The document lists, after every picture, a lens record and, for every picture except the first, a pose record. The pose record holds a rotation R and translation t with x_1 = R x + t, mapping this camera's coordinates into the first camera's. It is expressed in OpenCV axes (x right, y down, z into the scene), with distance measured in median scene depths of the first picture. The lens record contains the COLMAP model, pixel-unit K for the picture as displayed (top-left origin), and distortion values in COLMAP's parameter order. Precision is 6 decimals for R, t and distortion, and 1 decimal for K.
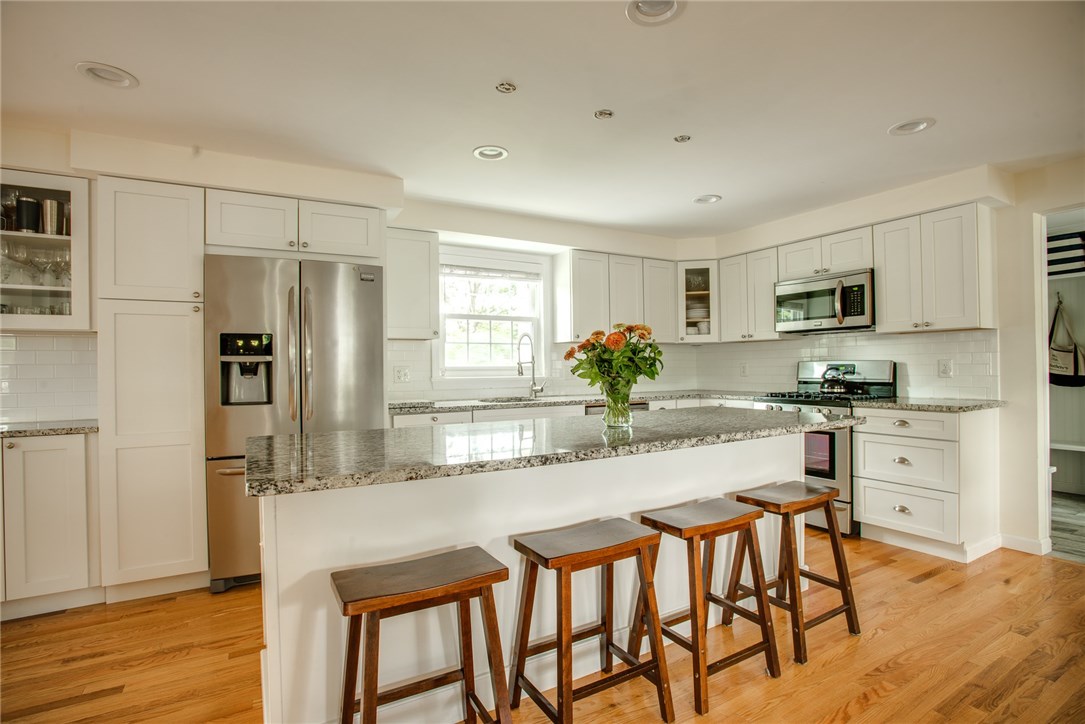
lens RADIAL K [[525.8, 0, 538.3], [0, 525.8, 364.2], [0, 0, 1]] dist [-0.039603, 0.000553]
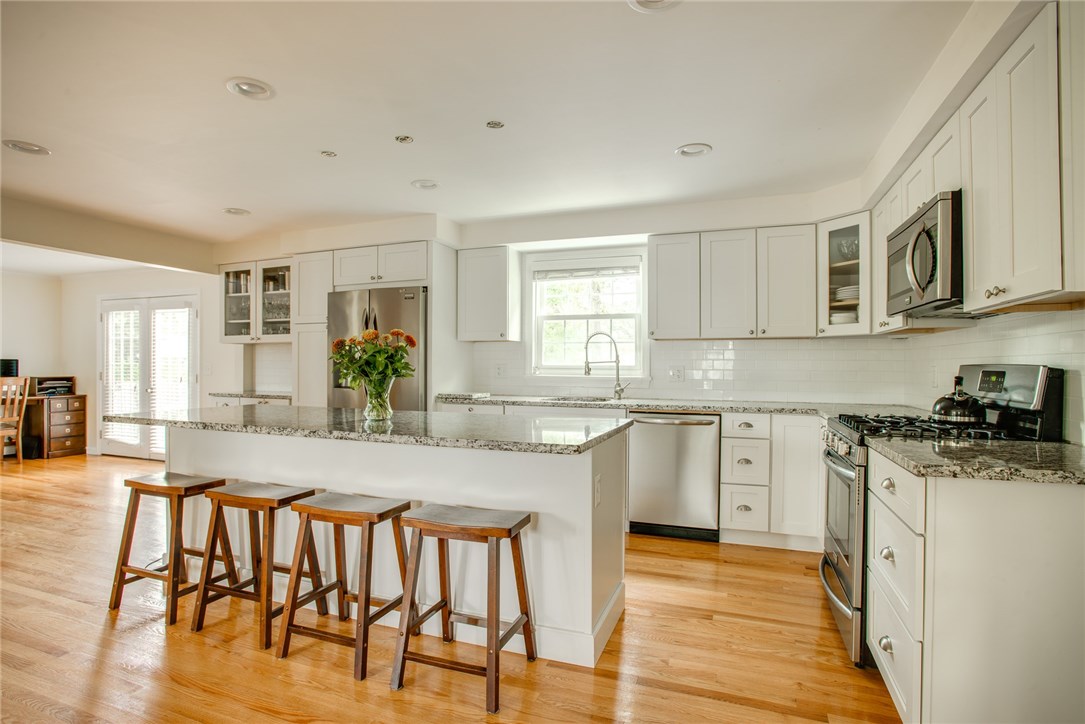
lens RADIAL K [[543.3, 0, 542.5], [0, 543.3, 362.0], [0, 0, 1]] dist [-0.058672, 0.000524]
pose [[0.633046, 0.010670, -0.774041, 0.761437], [-0.008425, 0.999941, 0.006894, -0.010188], [0.774068, 0.002157, 0.633098, 0.322117]]
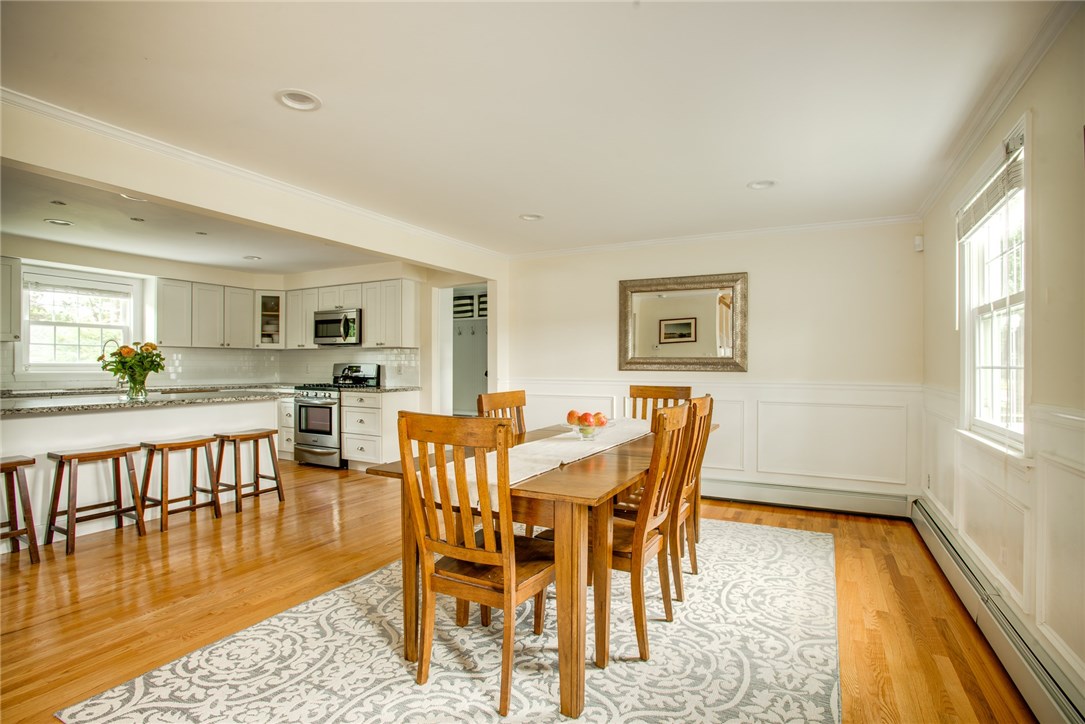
lens RADIAL K [[525.8, 0, 538.3], [0, 525.8, 364.2], [0, 0, 1]] dist [-0.039603, 0.000553]
pose [[0.853433, 0.015704, 0.520966, 0.247024], [-0.016397, 0.999860, -0.003279, -0.009596], [-0.520945, -0.005744, 0.853571, -0.722156]]
